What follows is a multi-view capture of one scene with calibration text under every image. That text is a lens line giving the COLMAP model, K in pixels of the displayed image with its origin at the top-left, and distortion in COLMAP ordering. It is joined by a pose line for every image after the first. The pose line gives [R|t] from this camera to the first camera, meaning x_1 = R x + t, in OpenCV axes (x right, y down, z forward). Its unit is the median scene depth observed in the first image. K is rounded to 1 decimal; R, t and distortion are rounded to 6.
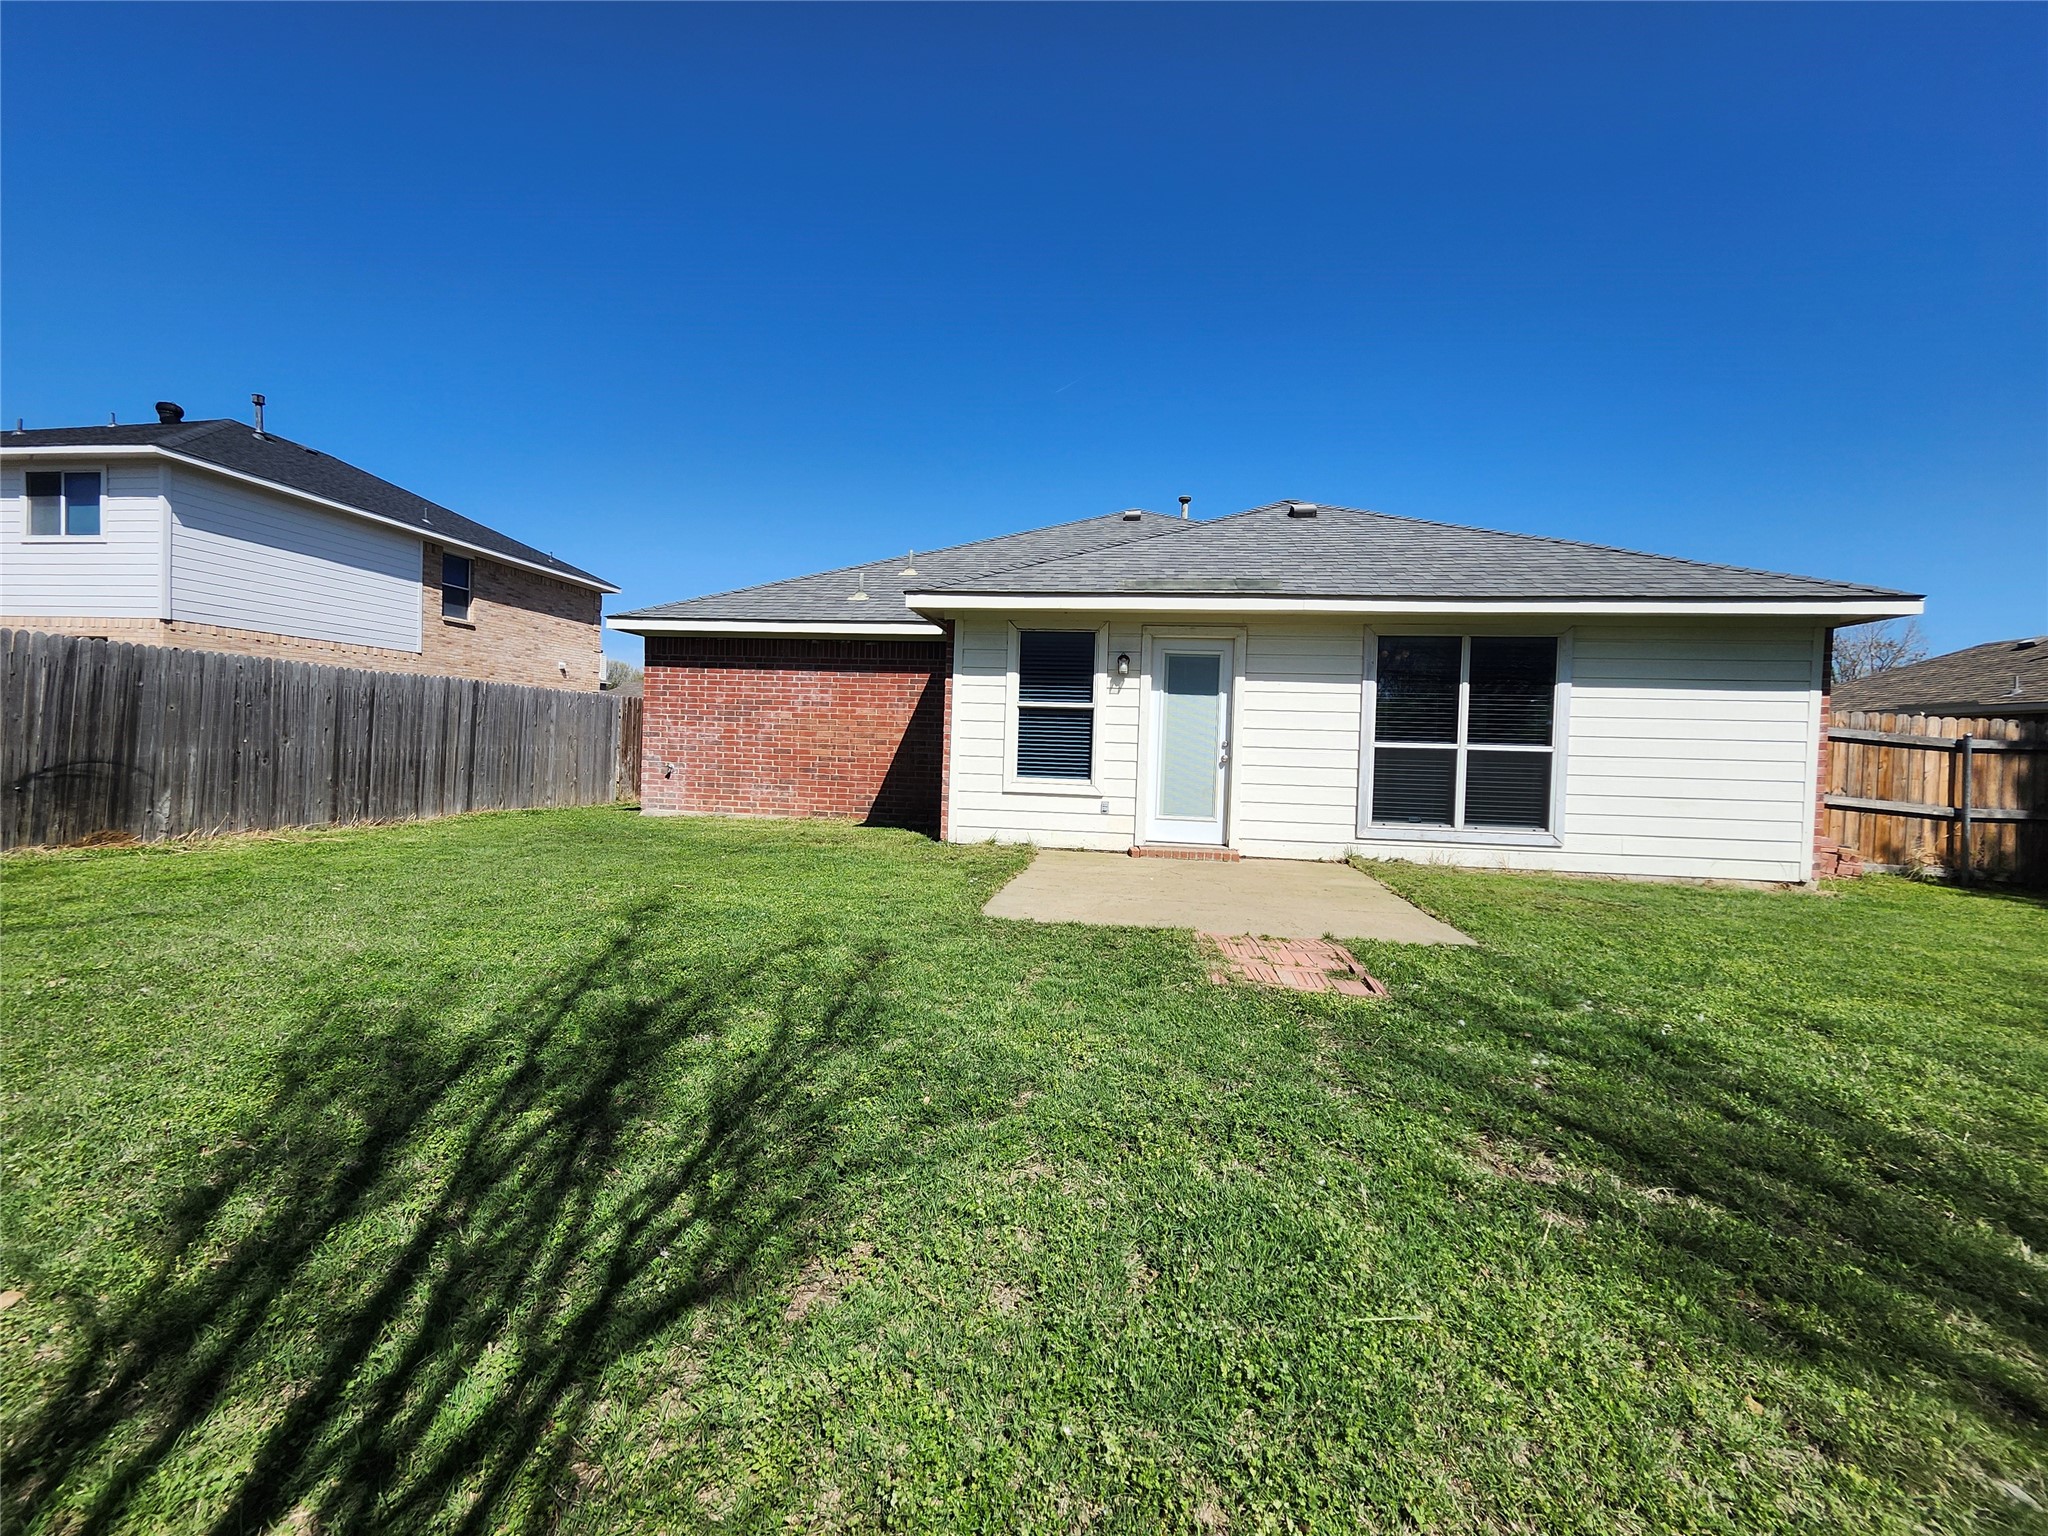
lens RADIAL K [[819.5, 0, 1026.4], [0, 819.5, 761.5], [0, 0, 1]] dist [0.001159, -0.001238]
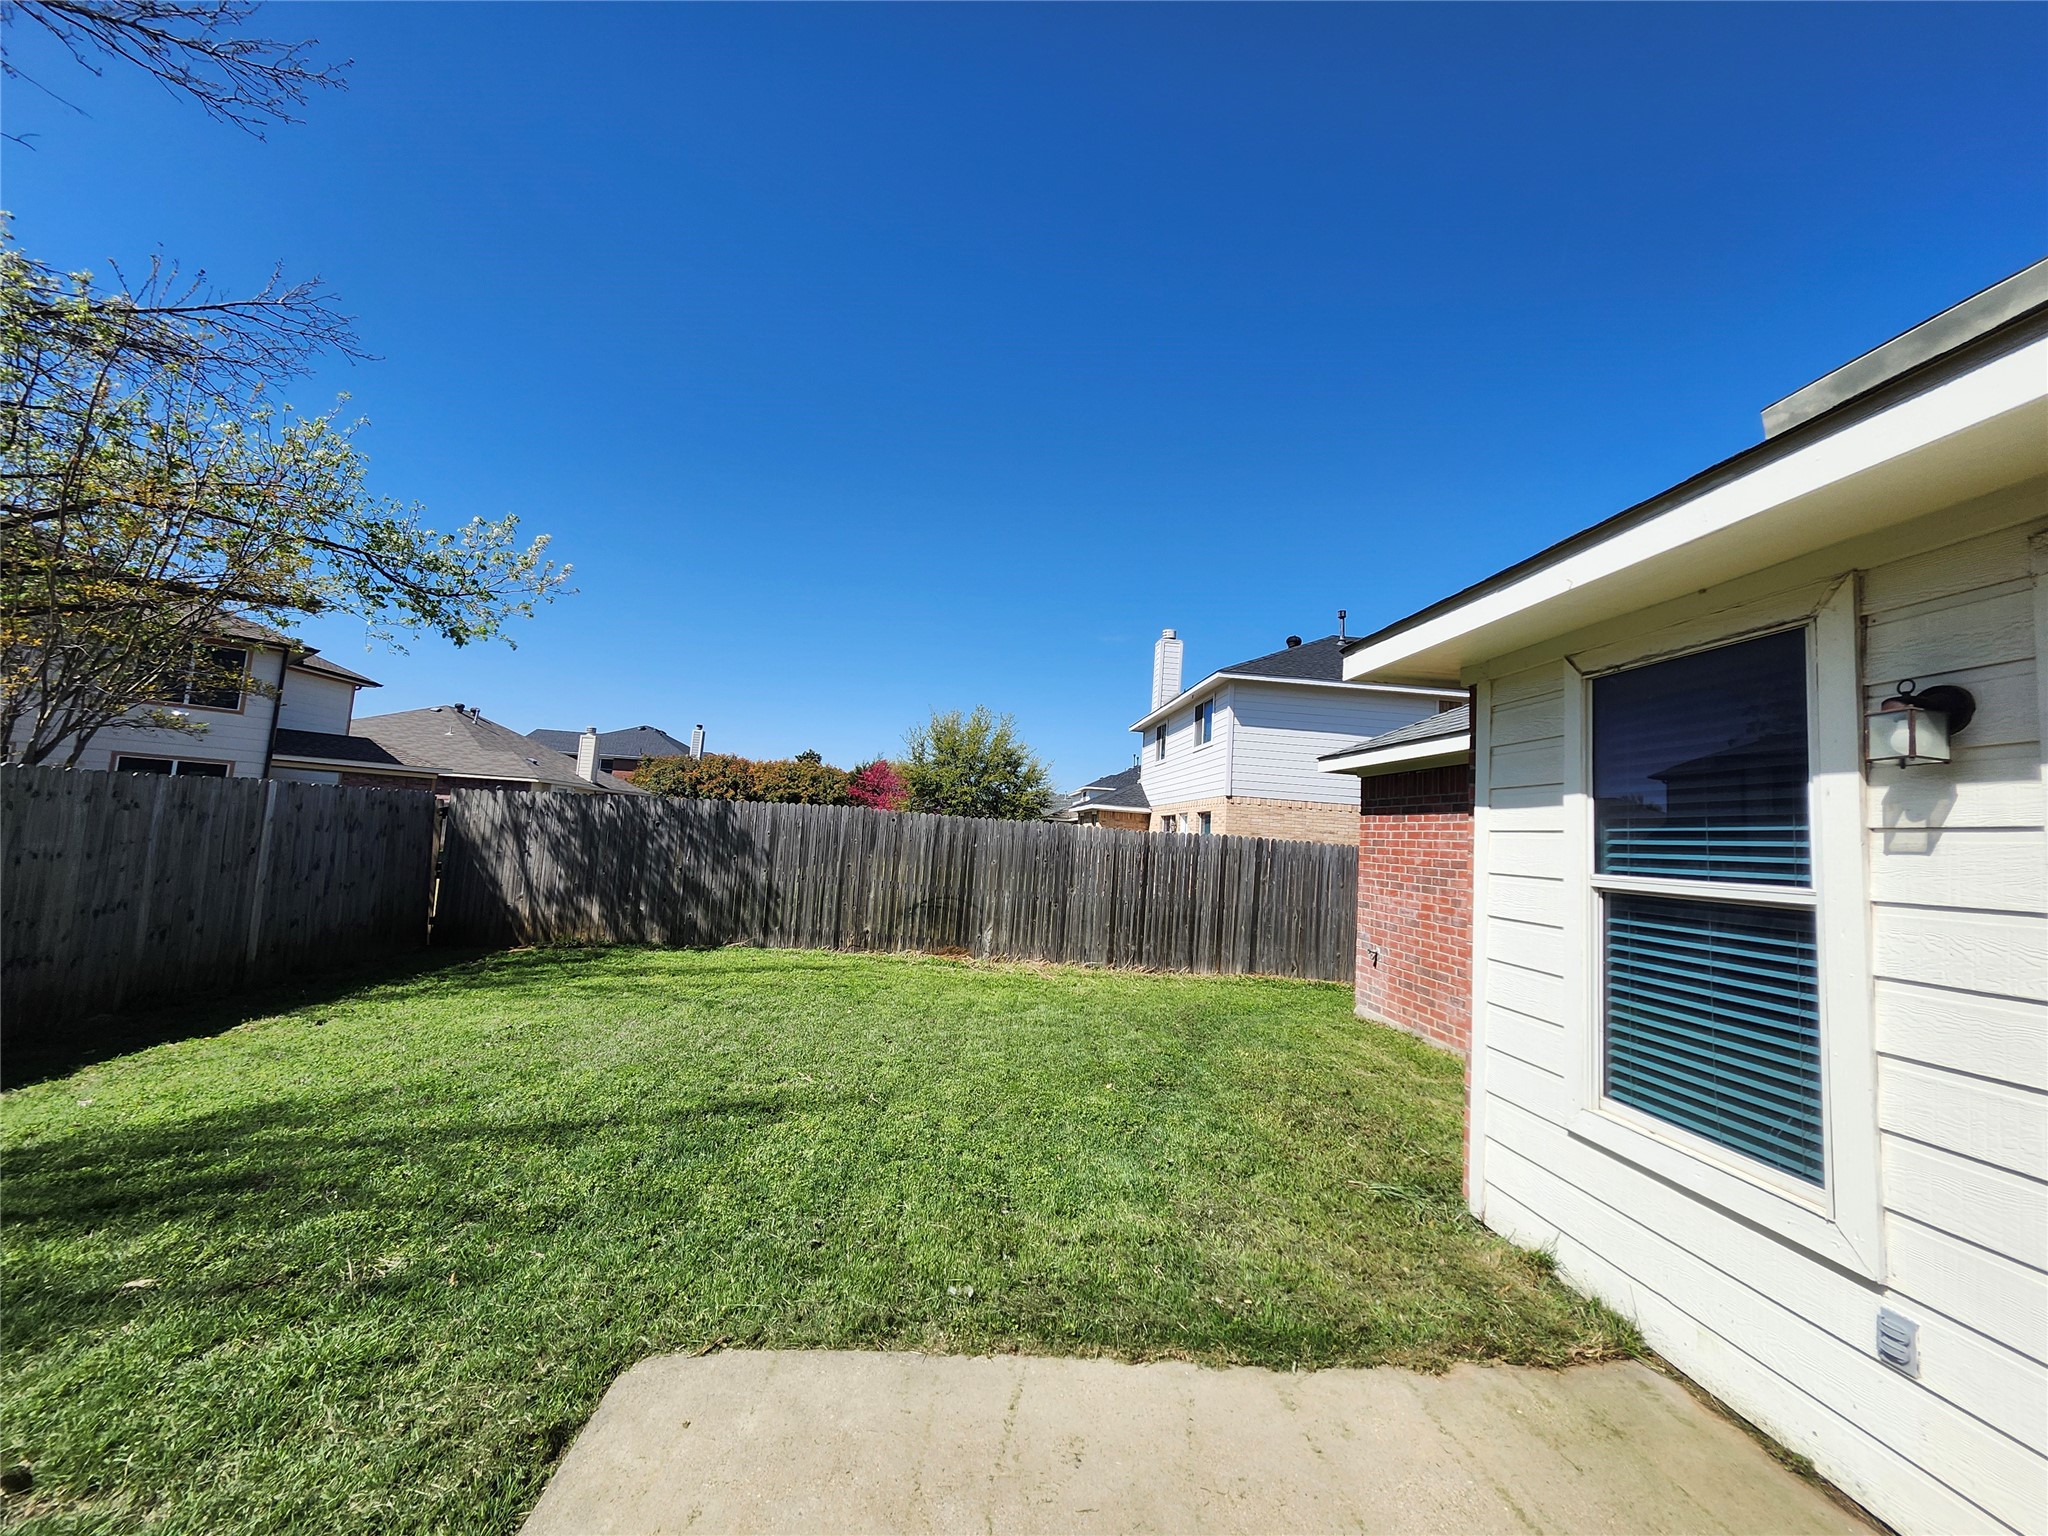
lens RADIAL K [[805.6, 0, 1028.3], [0, 805.6, 762.3], [0, 0, 1]] dist [0.000492, -0.000471]
pose [[0.196785, -0.108781, -0.974393, 0.414115], [-0.077535, 0.988987, -0.126068, -0.084531], [0.977376, 0.100358, 0.186183, 1.006648]]
